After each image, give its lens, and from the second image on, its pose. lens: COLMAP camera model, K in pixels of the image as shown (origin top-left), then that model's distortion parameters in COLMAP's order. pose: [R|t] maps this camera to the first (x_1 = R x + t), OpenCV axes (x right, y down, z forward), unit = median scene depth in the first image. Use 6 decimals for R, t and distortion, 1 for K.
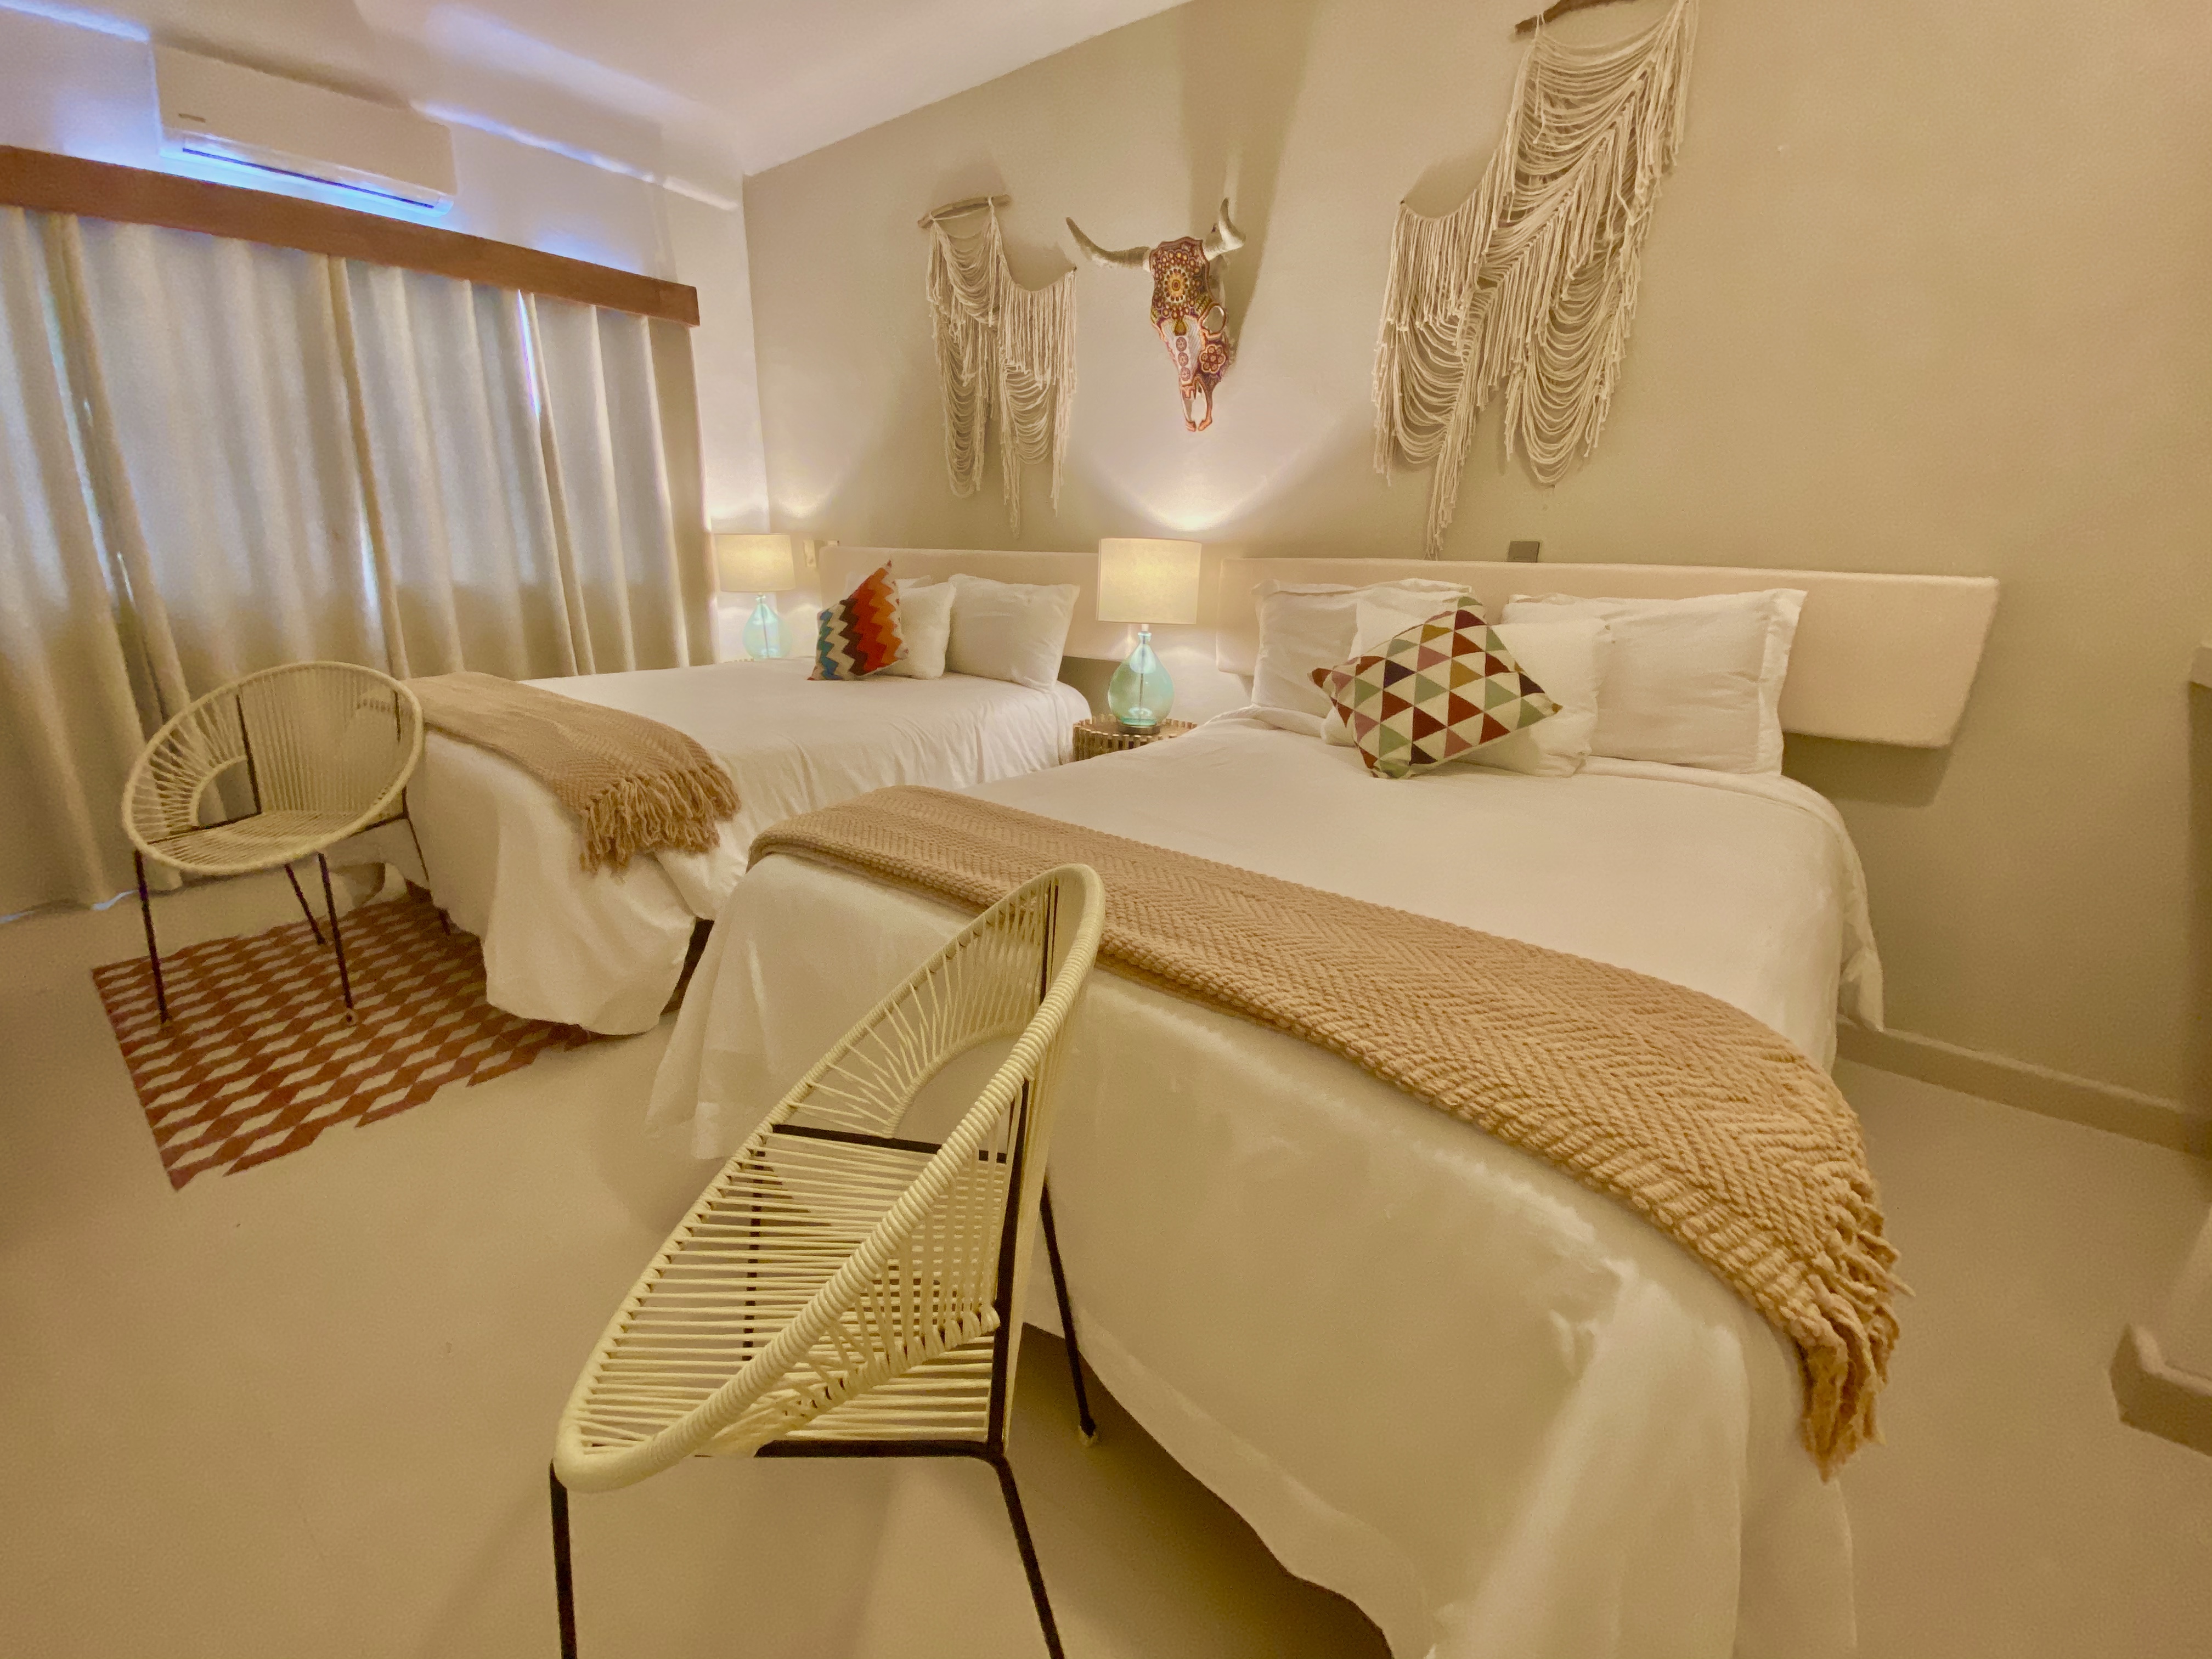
lens RADIAL K [[884.3, 0, 1080.5], [0, 884.3, 858.7], [0, 0, 1]] dist [0.001532, -0.014520]
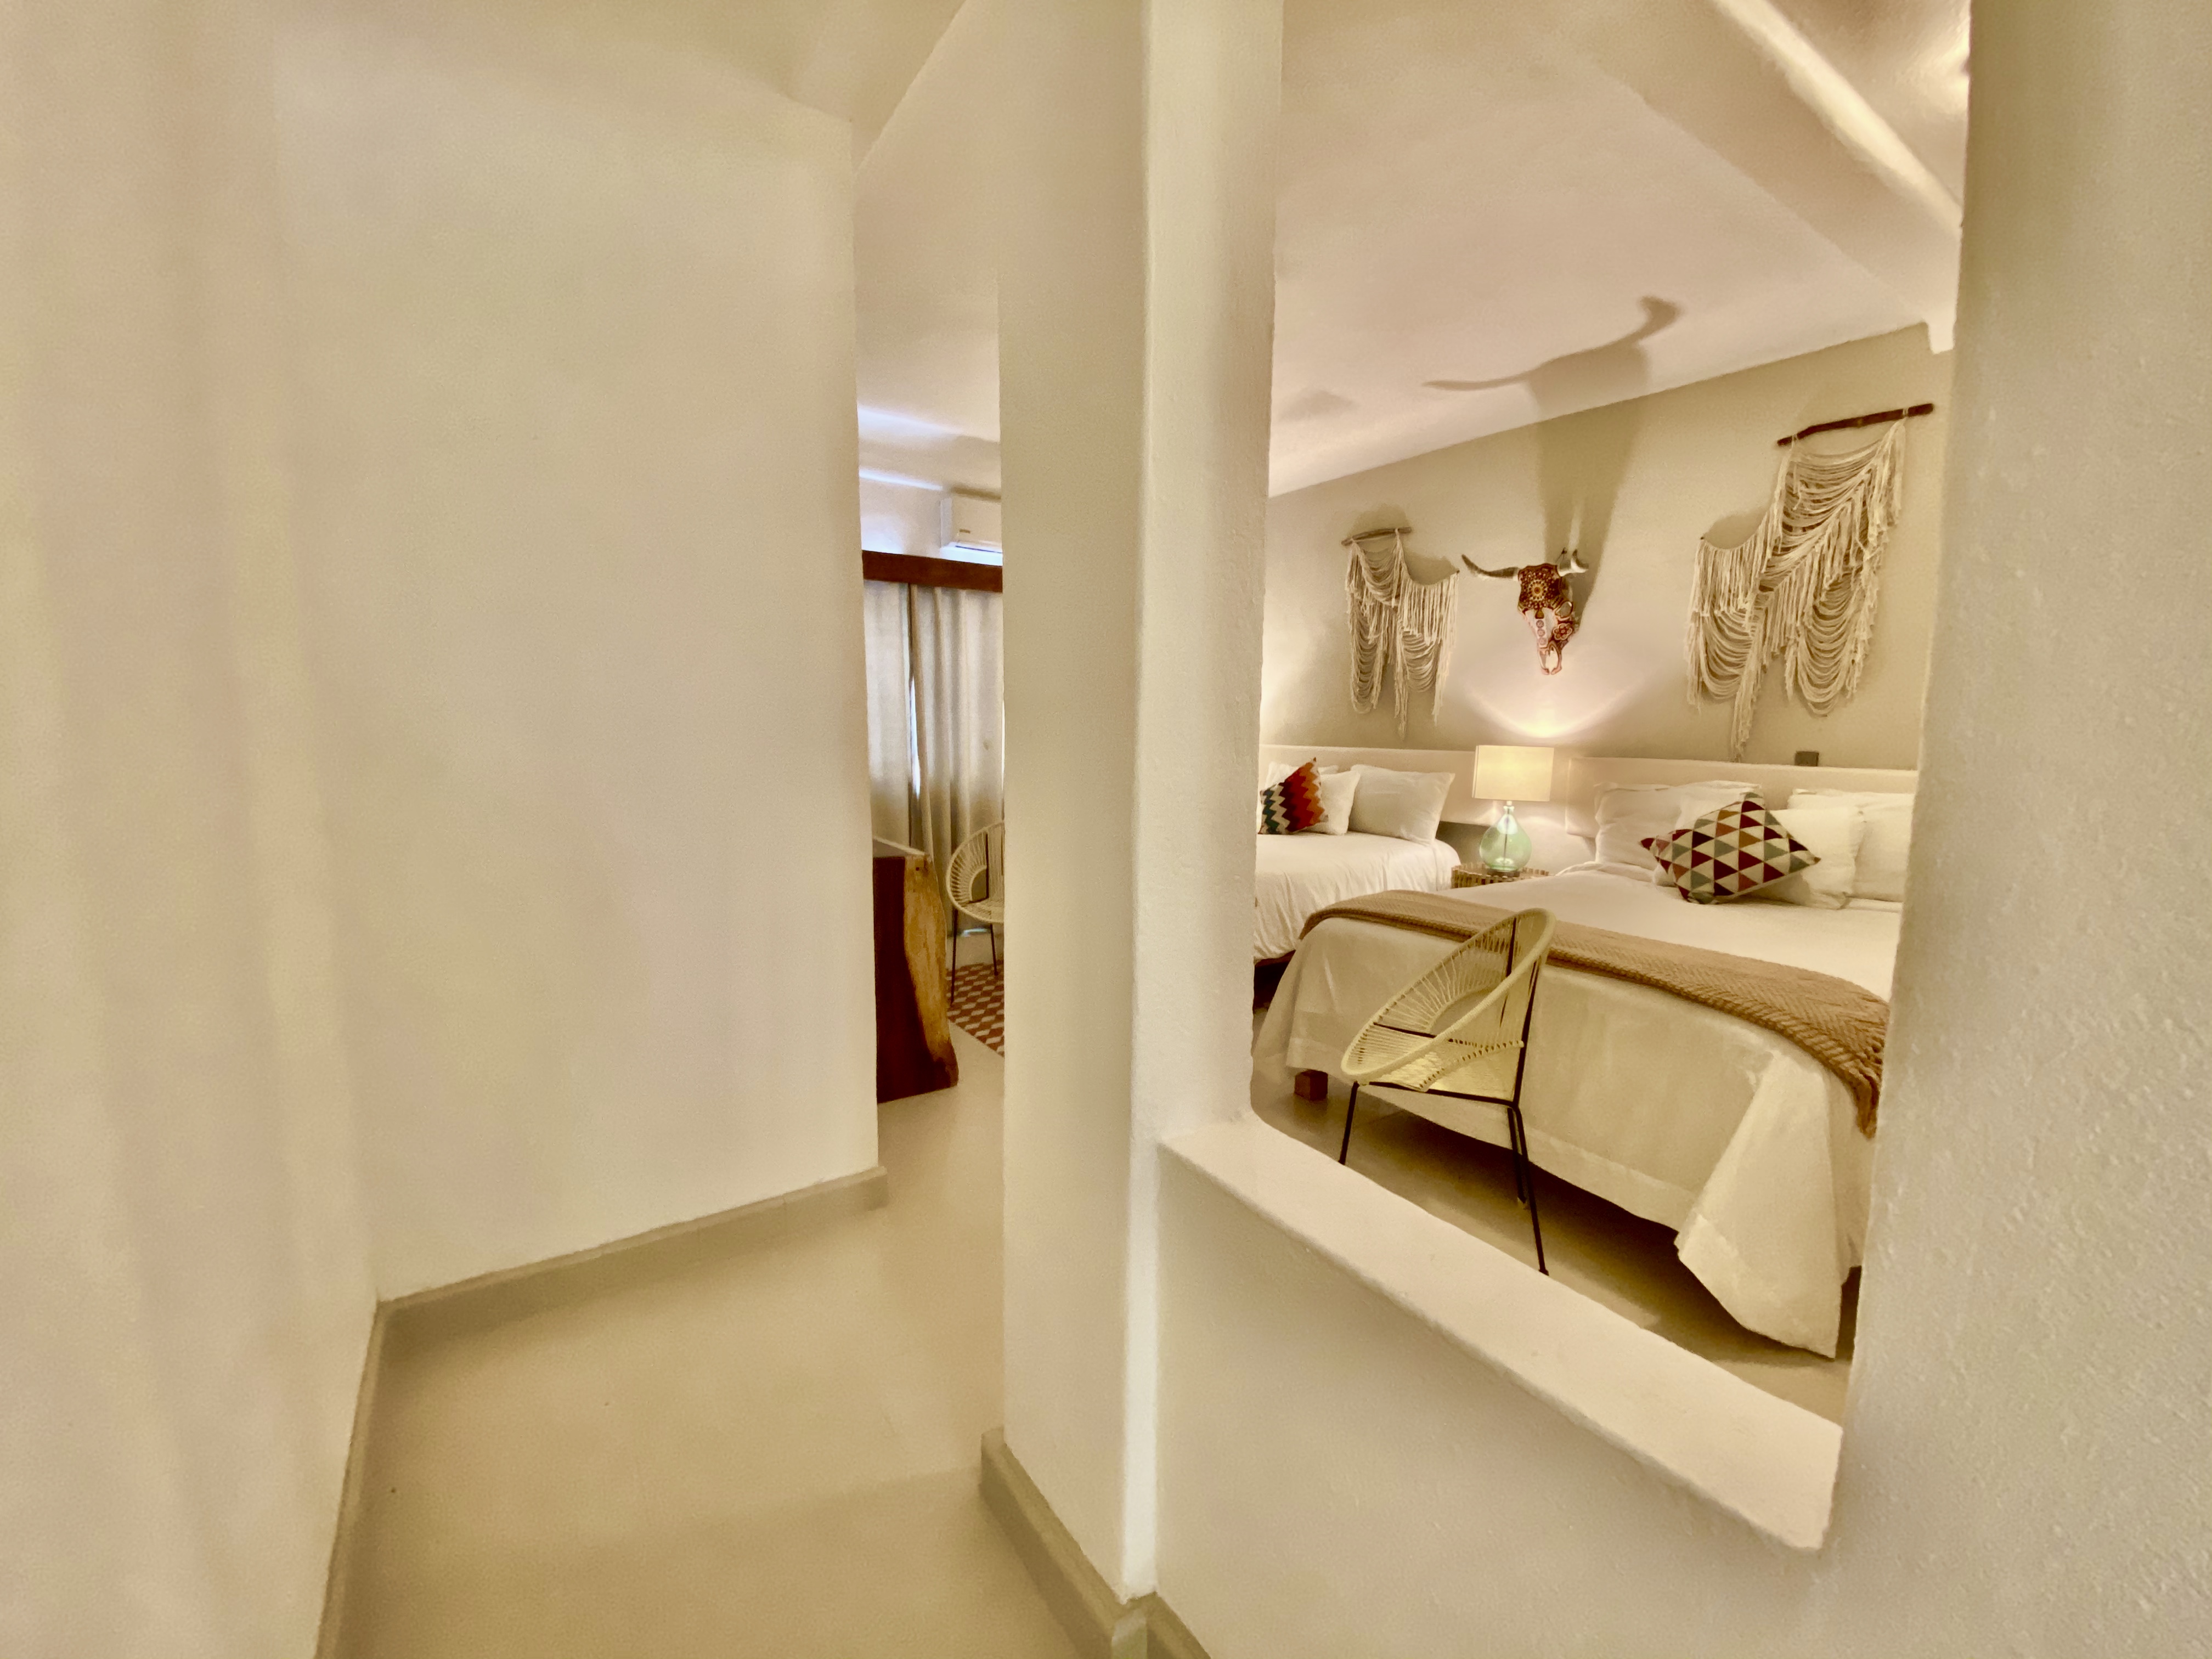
lens RADIAL K [[864.1, 0, 1084.2], [0, 864.1, 865.7], [0, 0, 1]] dist [-0.000123, -0.016940]
pose [[0.948325, 0.033132, -0.315565, -0.157916], [-0.085342, 0.984519, -0.153100, 0.132532], [0.305607, 0.172120, 0.936471, -0.600500]]
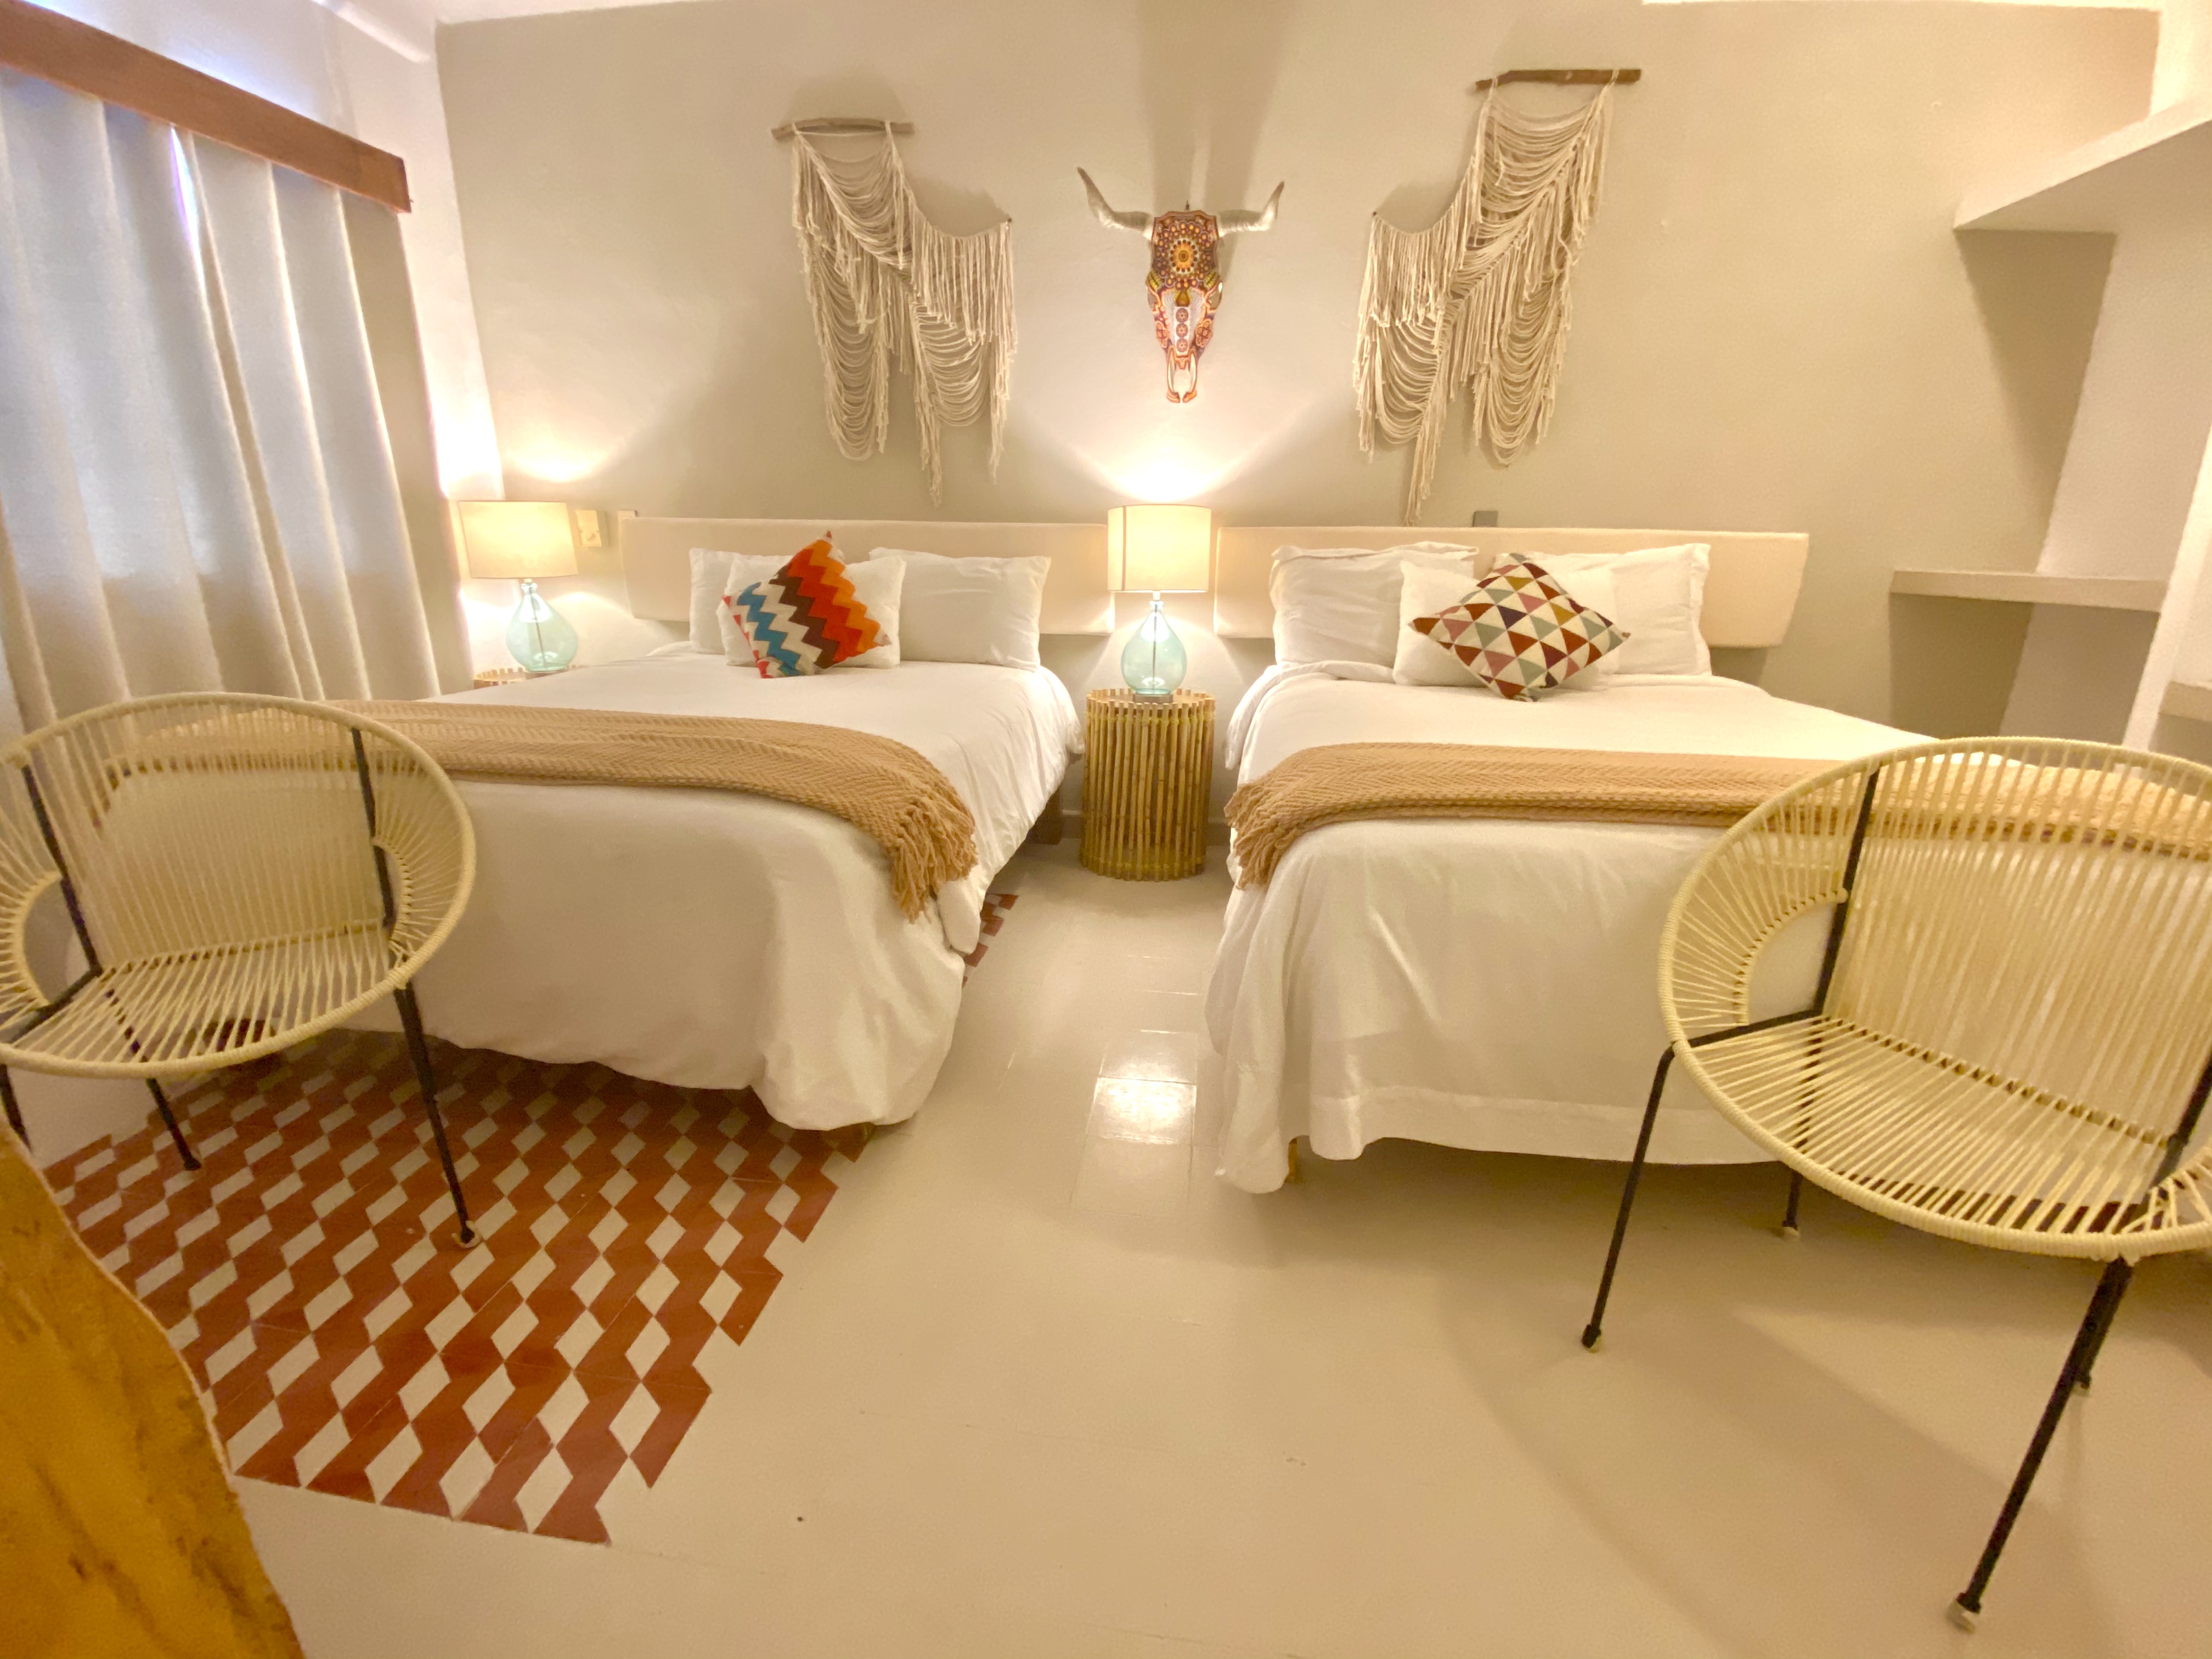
lens RADIAL K [[904.6, 0, 1091.5], [0, 904.6, 863.3], [0, 0, 1]] dist [0.001778, -0.014121]
pose [[0.853104, -0.176517, 0.490974, -0.637524], [0.174469, 0.983372, 0.050392, -0.032102], [-0.491706, 0.042670, 0.869715, 0.180716]]
